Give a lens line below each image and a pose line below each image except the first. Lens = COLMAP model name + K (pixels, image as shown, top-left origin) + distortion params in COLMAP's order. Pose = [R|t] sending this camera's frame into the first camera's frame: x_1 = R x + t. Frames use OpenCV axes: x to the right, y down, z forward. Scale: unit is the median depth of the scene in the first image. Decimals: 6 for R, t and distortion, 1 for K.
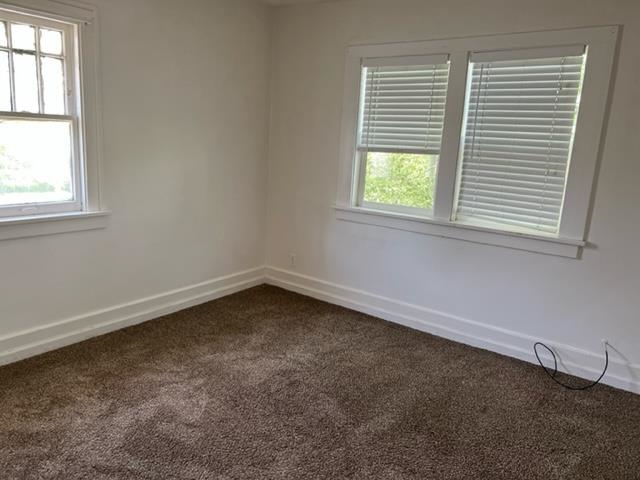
lens RADIAL K [[485.8, 0, 321.5], [0, 485.8, 243.5], [0, 0, 1]] dist [0.098281, -0.139241]
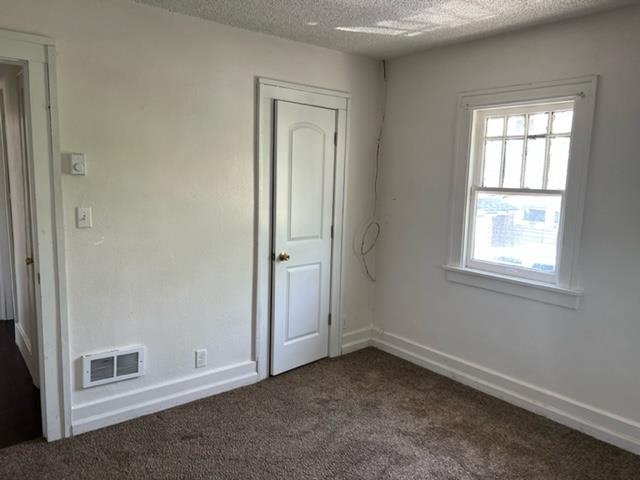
lens RADIAL K [[485.8, 0, 321.5], [0, 485.8, 243.5], [0, 0, 1]] dist [0.098281, -0.139241]
pose [[-0.255760, 0.060801, -0.964826, 0.648716], [-0.257622, 0.957644, 0.128640, -0.168627], [0.931782, 0.281461, -0.229264, 0.864356]]
